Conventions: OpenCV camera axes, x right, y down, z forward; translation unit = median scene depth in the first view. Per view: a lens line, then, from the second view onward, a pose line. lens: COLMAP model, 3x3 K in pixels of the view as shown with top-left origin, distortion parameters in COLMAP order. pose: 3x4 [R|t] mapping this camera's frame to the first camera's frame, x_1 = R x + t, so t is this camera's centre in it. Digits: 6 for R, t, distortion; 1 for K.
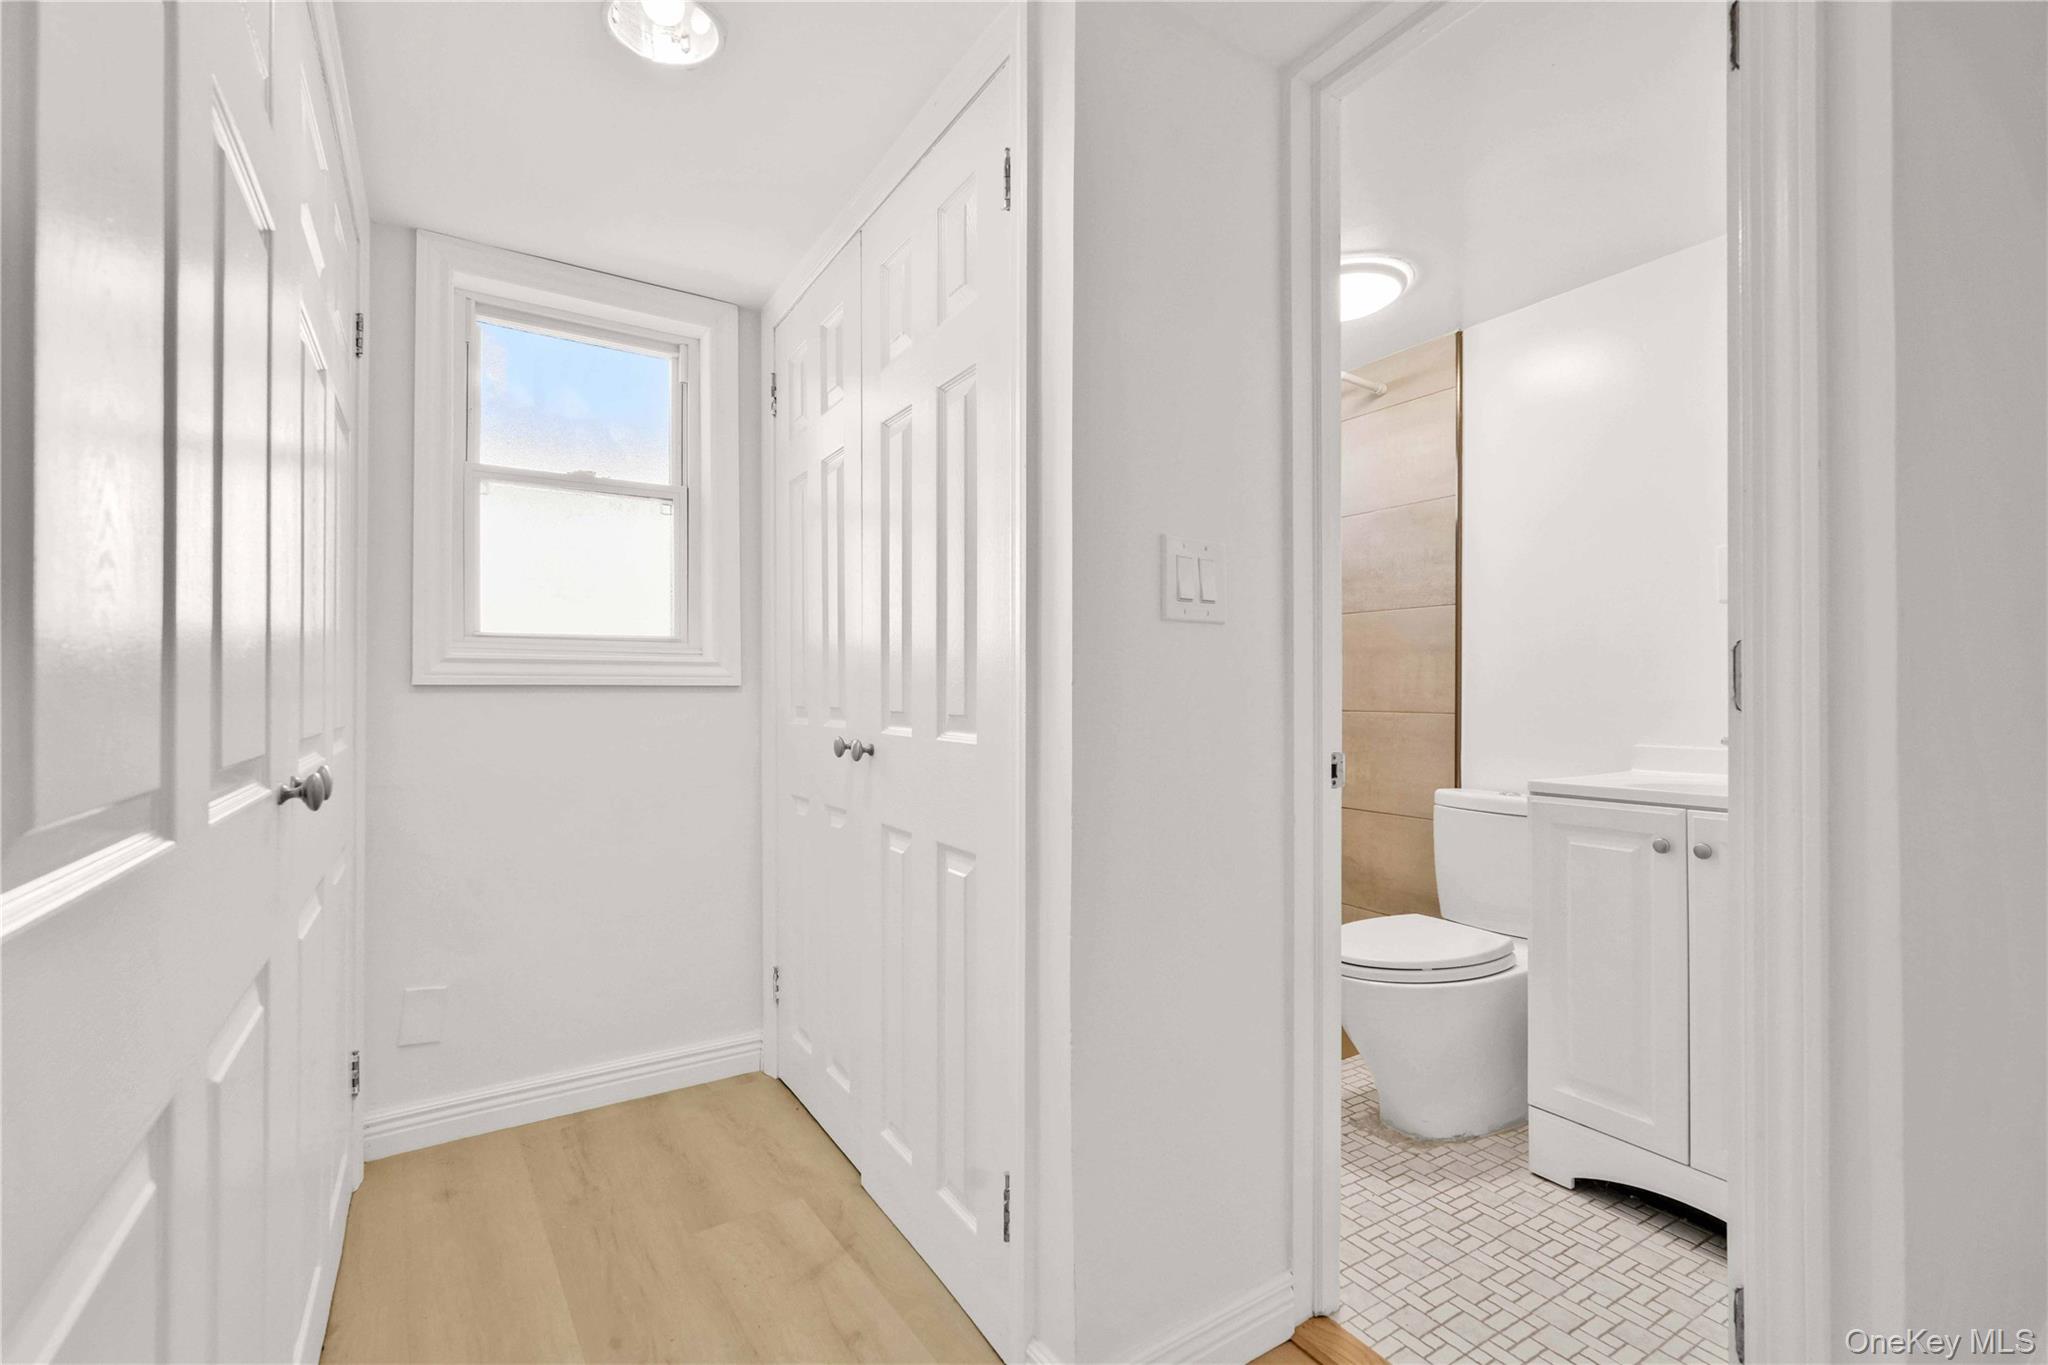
lens RADIAL K [[910.6, 0, 1024.0], [0, 910.6, 682.5], [0, 0, 1]] dist [0.000239, 0.000284]
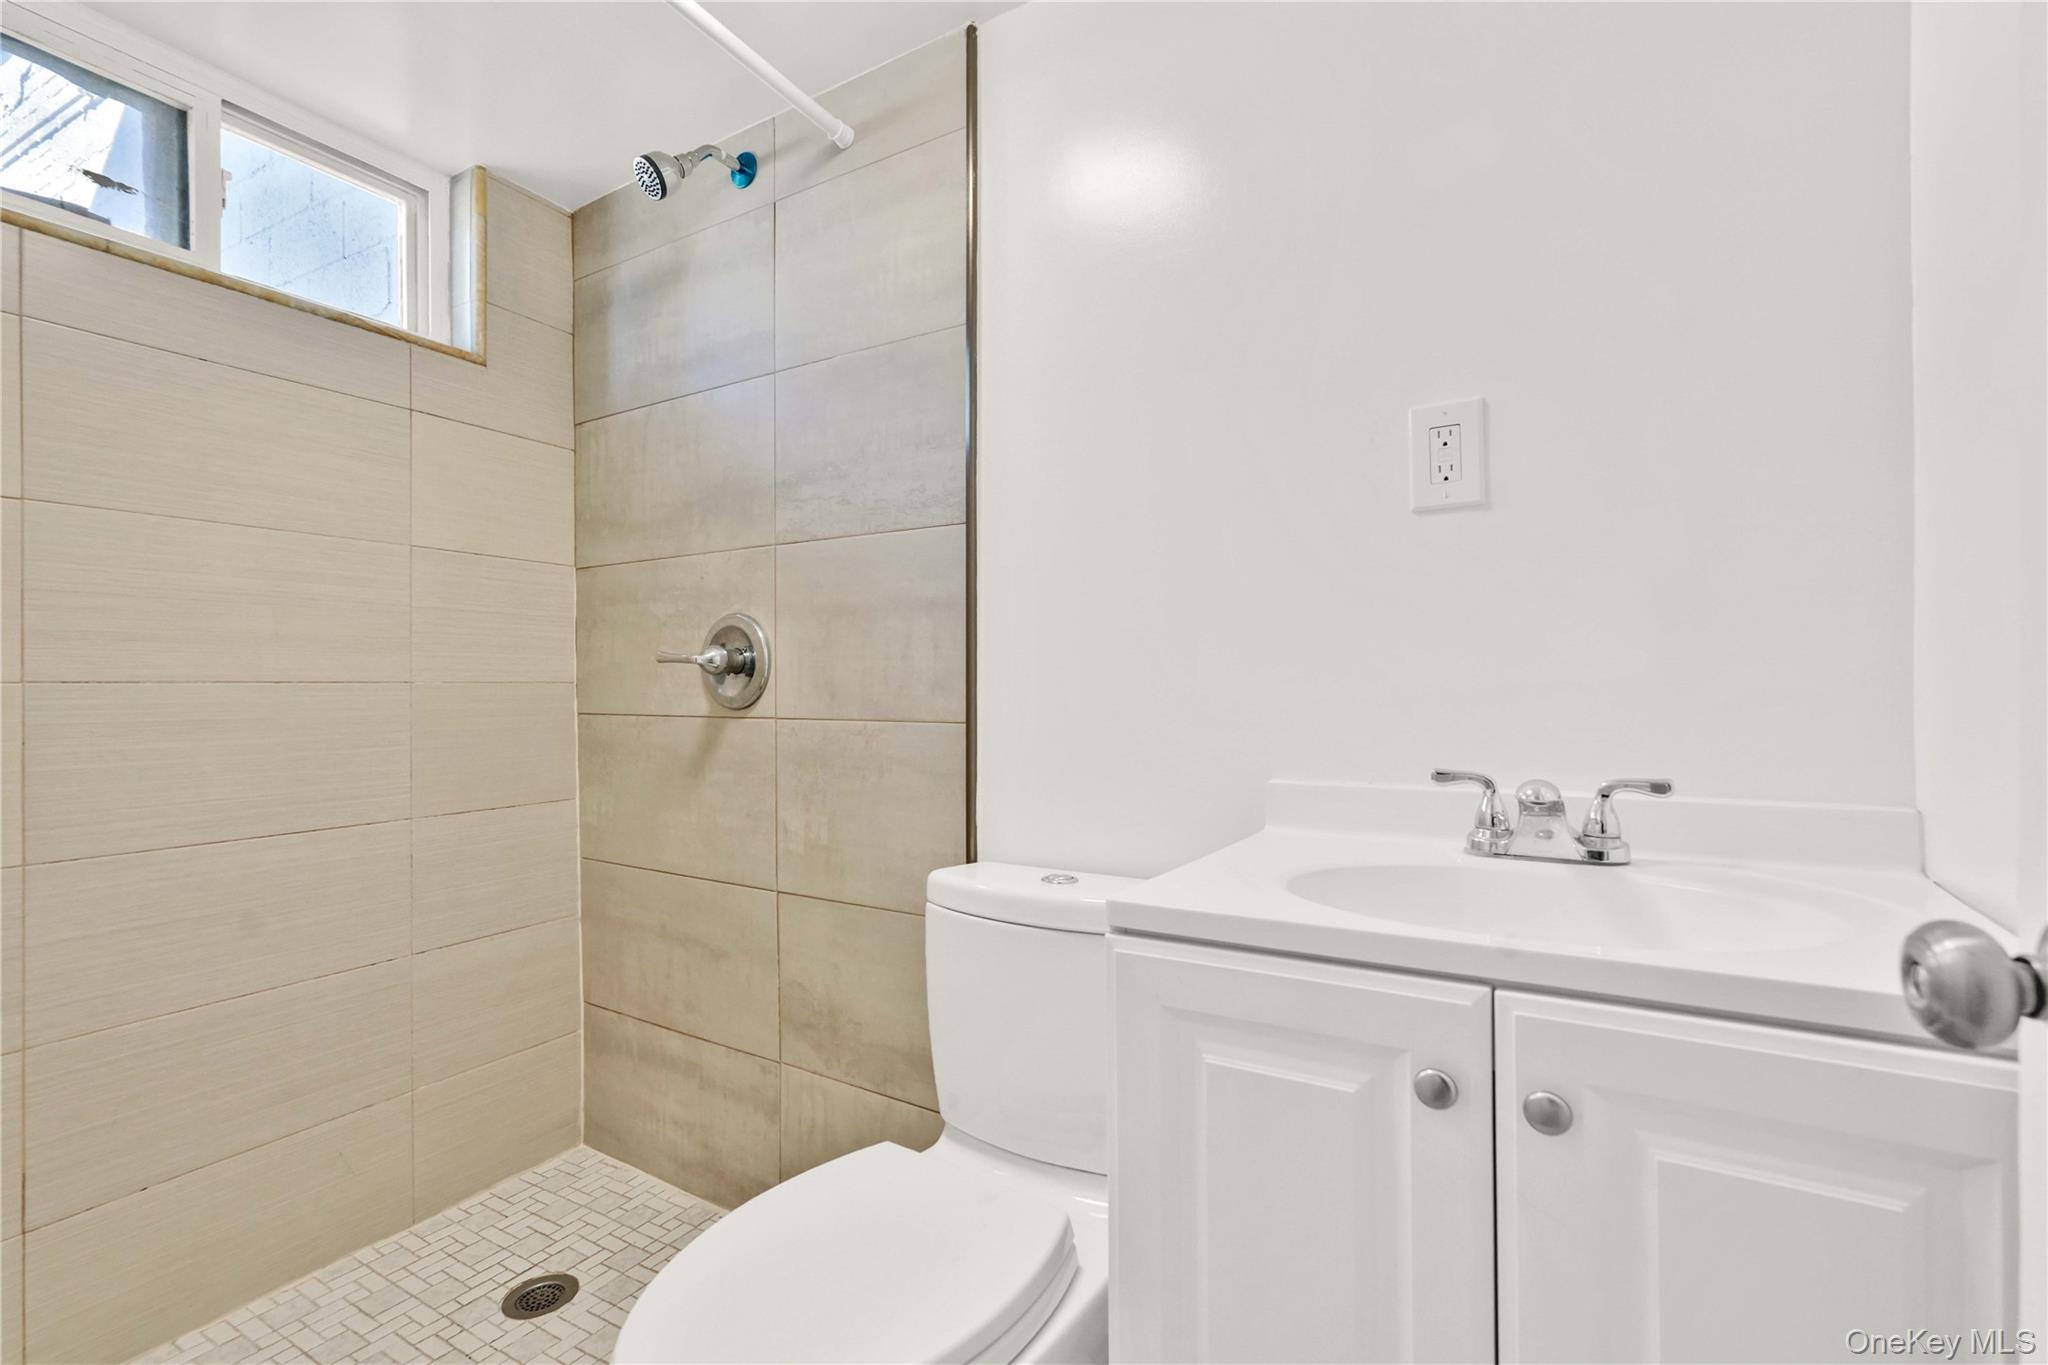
lens RADIAL K [[910.6, 0, 1024.0], [0, 910.6, 682.5], [0, 0, 1]] dist [0.000239, 0.000284]
pose [[0.883210, -0.010838, 0.468853, 0.244194], [0.004416, 0.999881, 0.014795, 0.001979], [-0.468957, -0.010996, 0.883152, 0.492812]]
